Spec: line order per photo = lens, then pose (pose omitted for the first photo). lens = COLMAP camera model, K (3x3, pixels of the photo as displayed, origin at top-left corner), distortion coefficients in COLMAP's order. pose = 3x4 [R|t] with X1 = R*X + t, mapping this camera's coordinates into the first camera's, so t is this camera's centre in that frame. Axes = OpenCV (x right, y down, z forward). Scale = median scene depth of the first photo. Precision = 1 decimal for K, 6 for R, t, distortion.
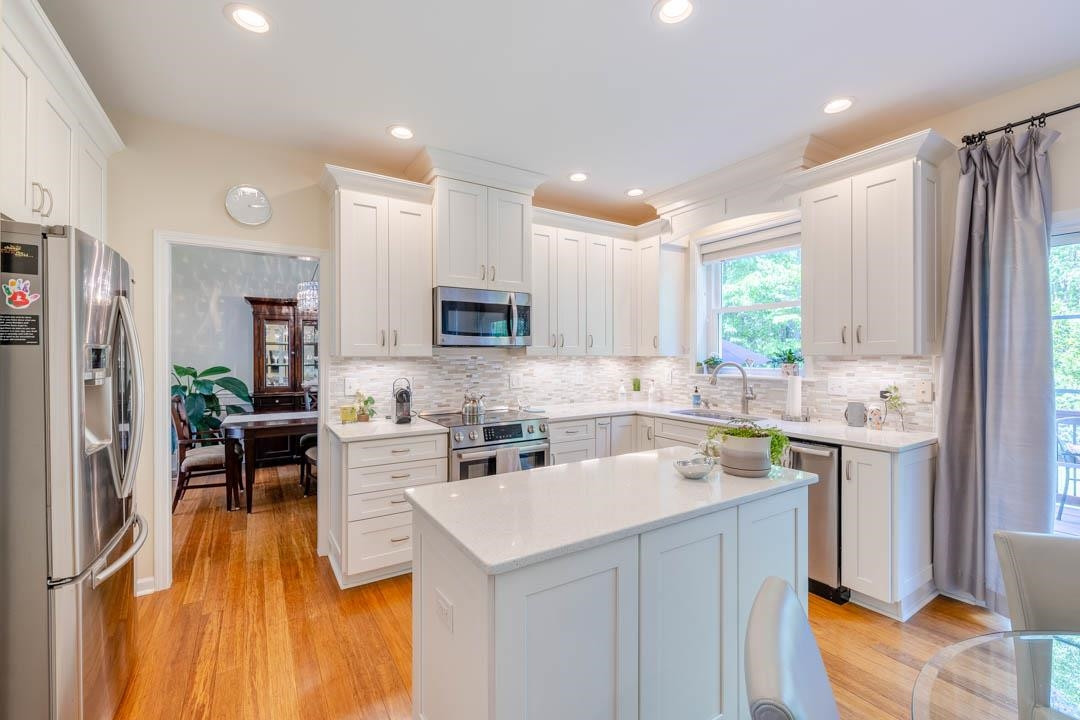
lens RADIAL K [[453.3, 0, 532.4], [0, 453.3, 355.7], [0, 0, 1]] dist [-0.001203, -0.000290]
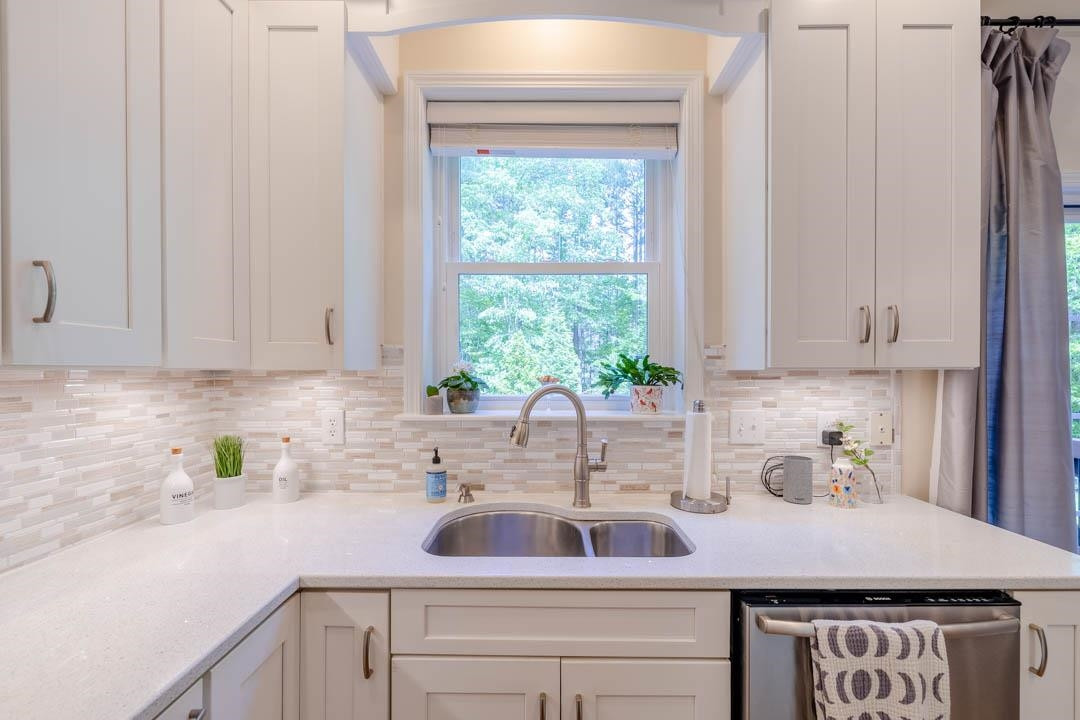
lens RADIAL K [[456.1, 0, 542.0], [0, 456.1, 374.3], [0, 0, 1]] dist [-0.000037, 0.000025]
pose [[0.523696, -0.004056, 0.851896, 0.084725], [-0.000389, 0.999987, 0.005001, 0.002720], [-0.851905, -0.002950, 0.523688, 0.805416]]
